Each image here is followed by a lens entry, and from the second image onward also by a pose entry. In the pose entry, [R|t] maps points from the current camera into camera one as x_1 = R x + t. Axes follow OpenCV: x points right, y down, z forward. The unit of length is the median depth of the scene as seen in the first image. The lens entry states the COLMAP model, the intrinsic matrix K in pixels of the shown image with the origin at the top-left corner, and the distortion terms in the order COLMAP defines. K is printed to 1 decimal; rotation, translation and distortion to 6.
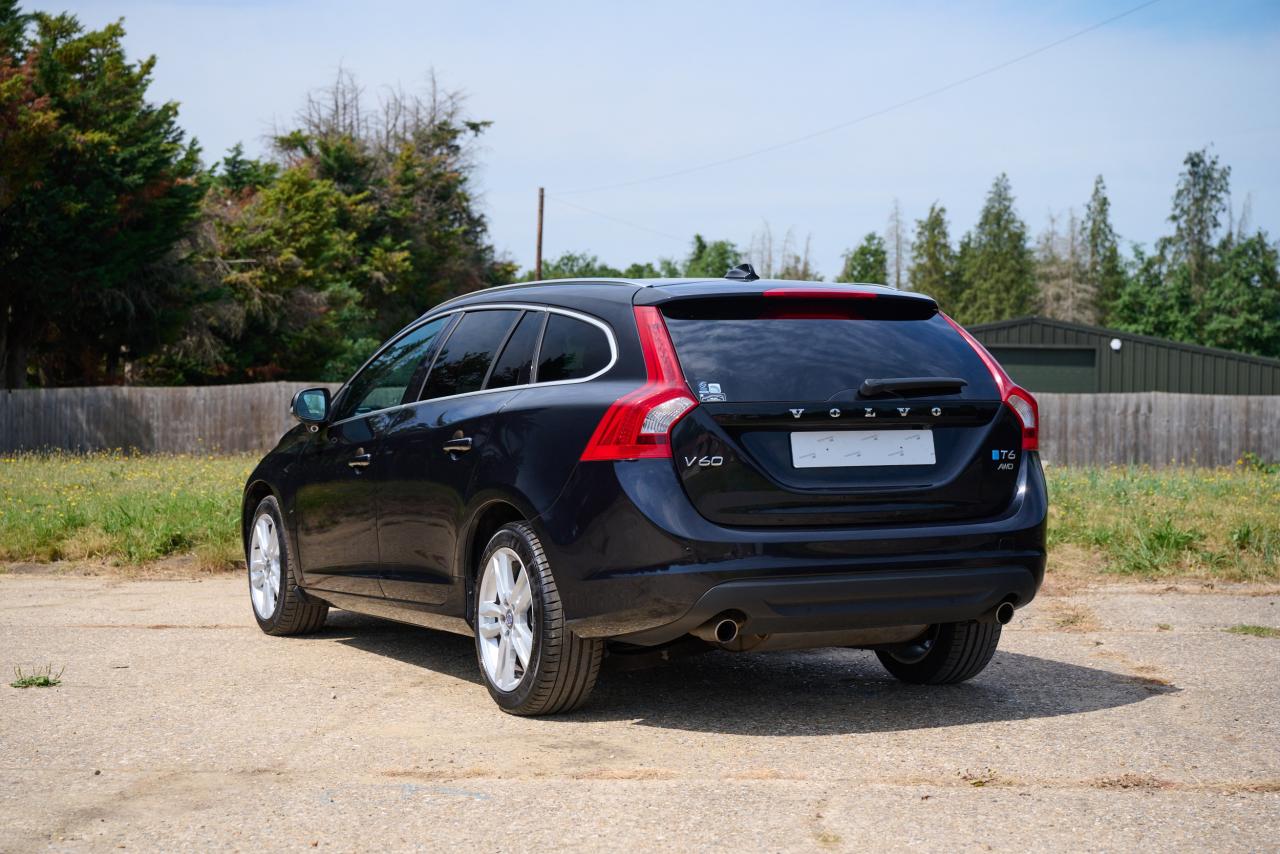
lens RADIAL K [[2080.4, 0, 640.0], [0, 2080.4, 427.0], [0, 0, 1]] dist [0.012033, 0.025458]
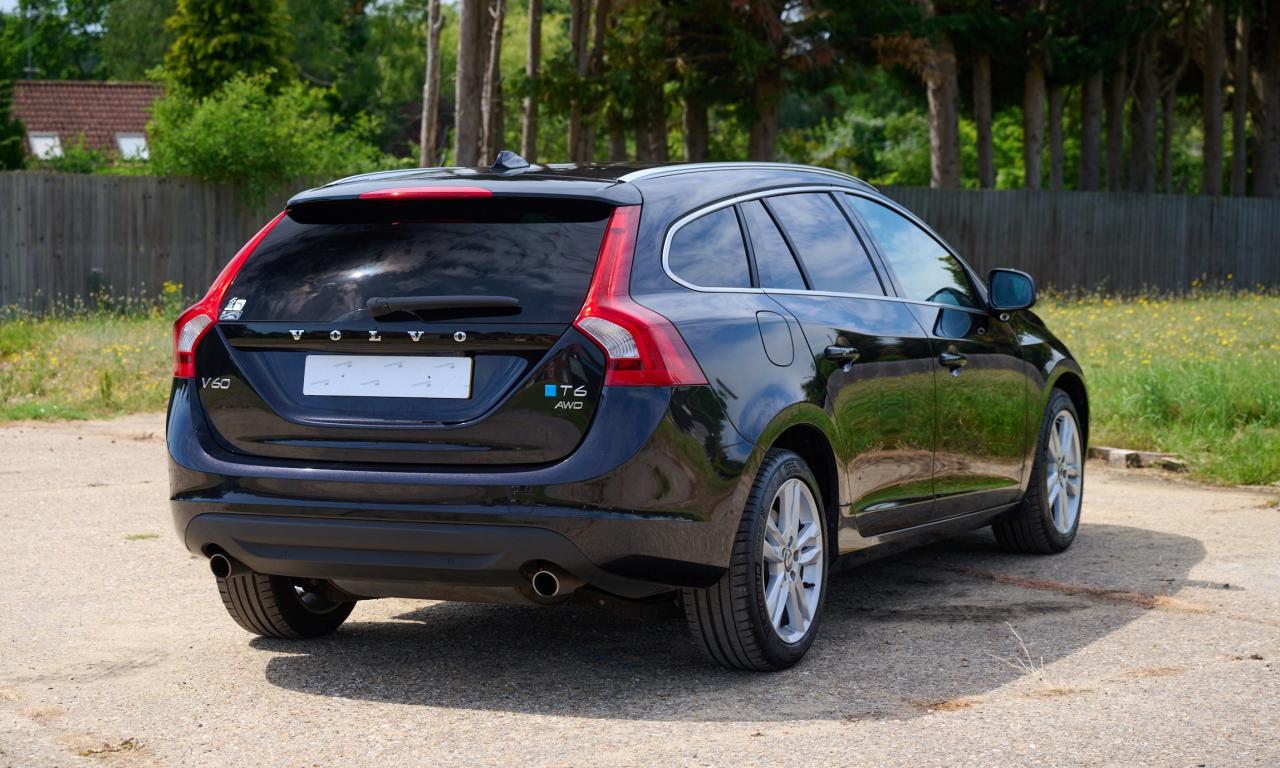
lens RADIAL K [[2659.3, 0, 616.5], [0, 2659.3, 382.6], [0, 0, 1]] dist [0.016233, -0.086255]
pose [[0.618158, 0.050312, -0.784442, 0.140886], [-0.001094, 0.998004, 0.063147, -0.007780], [0.786053, -0.038177, 0.616979, 0.053205]]
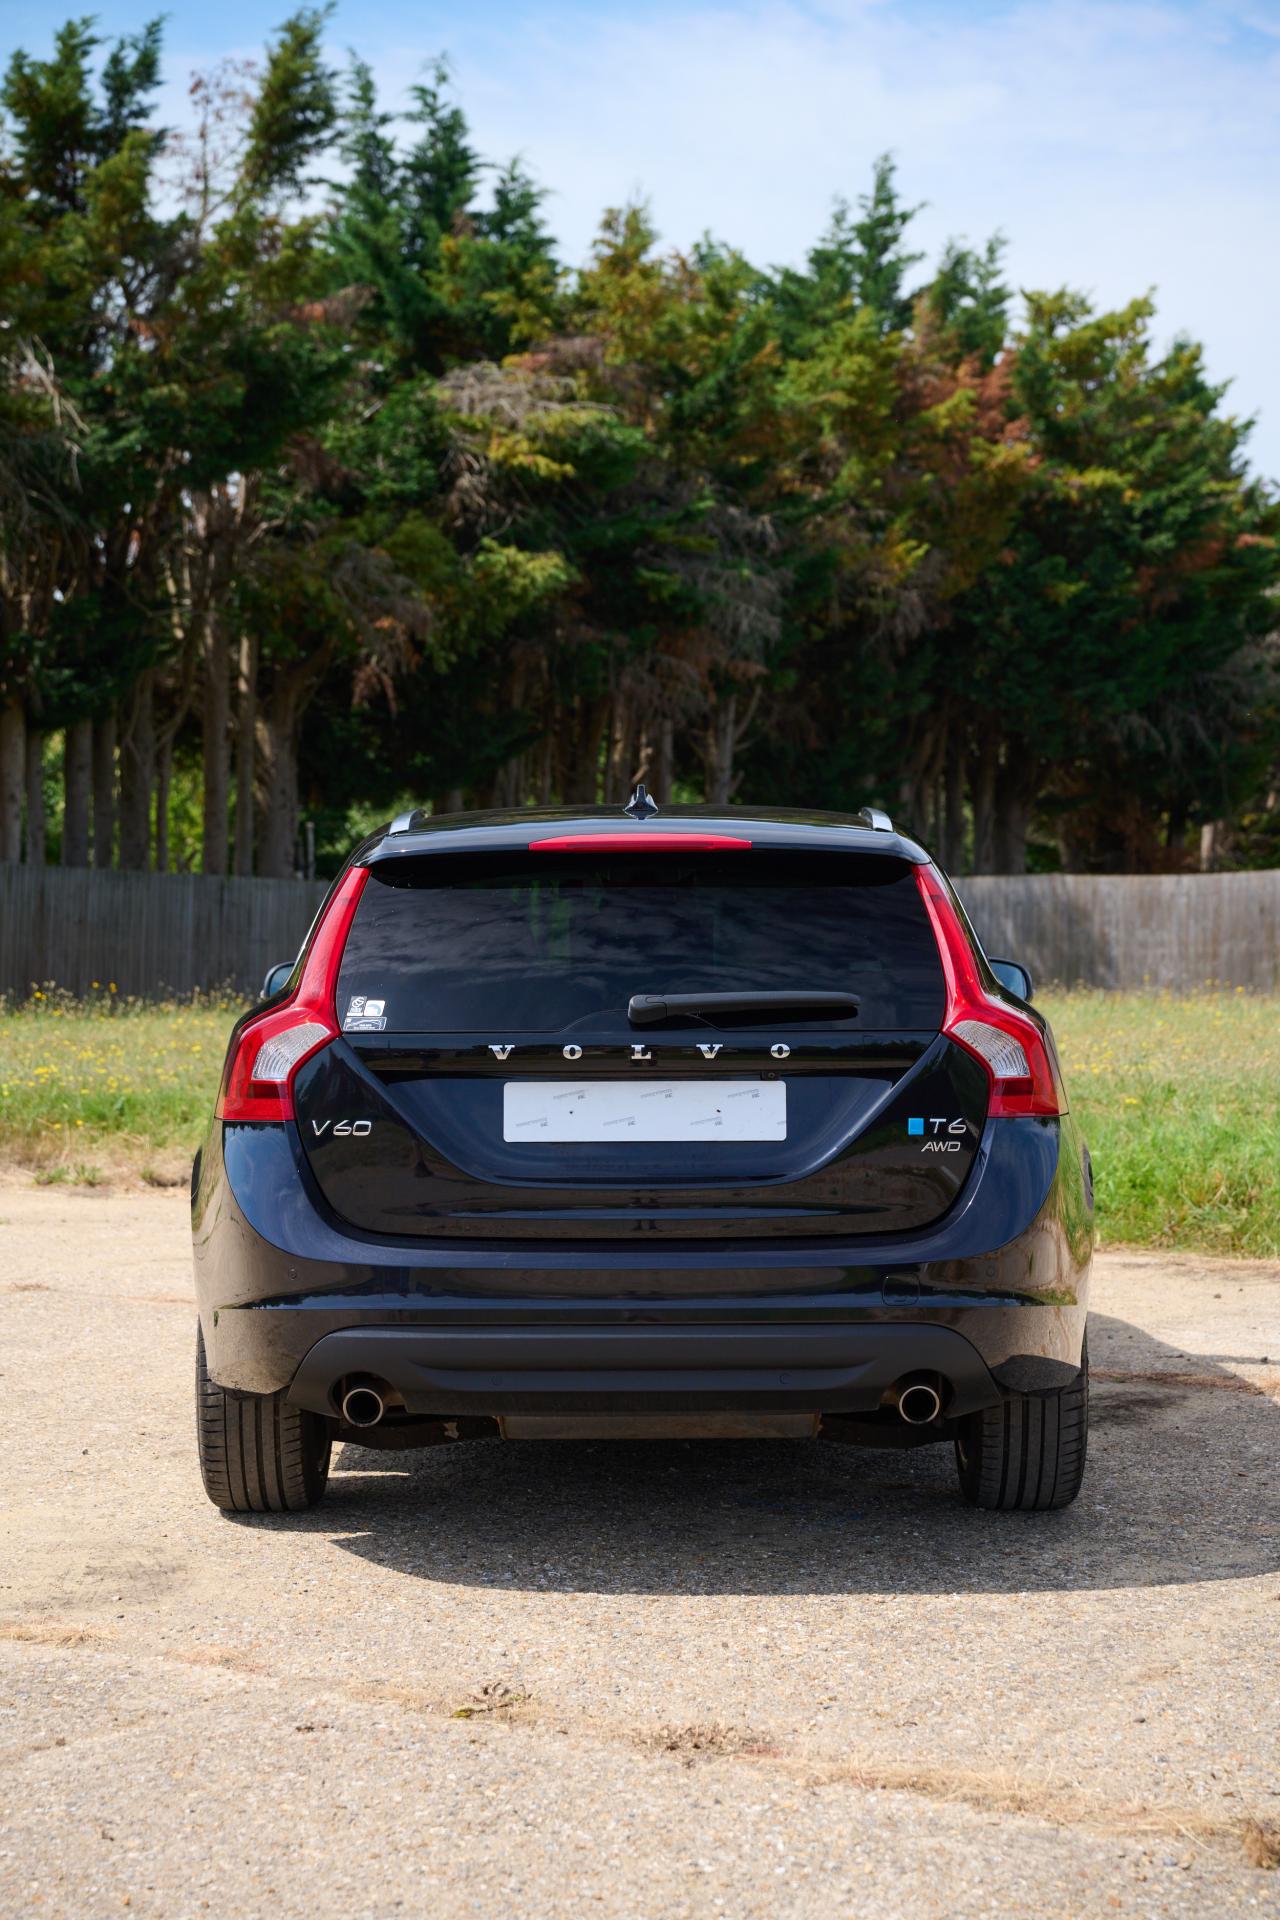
lens RADIAL K [[3338.0, 0, 652.0], [0, 3338.0, 964.5], [0, 0, 1]] dist [-0.001720, 0.047379]
pose [[0.894779, 0.014139, -0.446286, 0.072162], [-0.007320, 0.999829, 0.017000, -0.006446], [0.446450, -0.011945, 0.894729, 0.021116]]
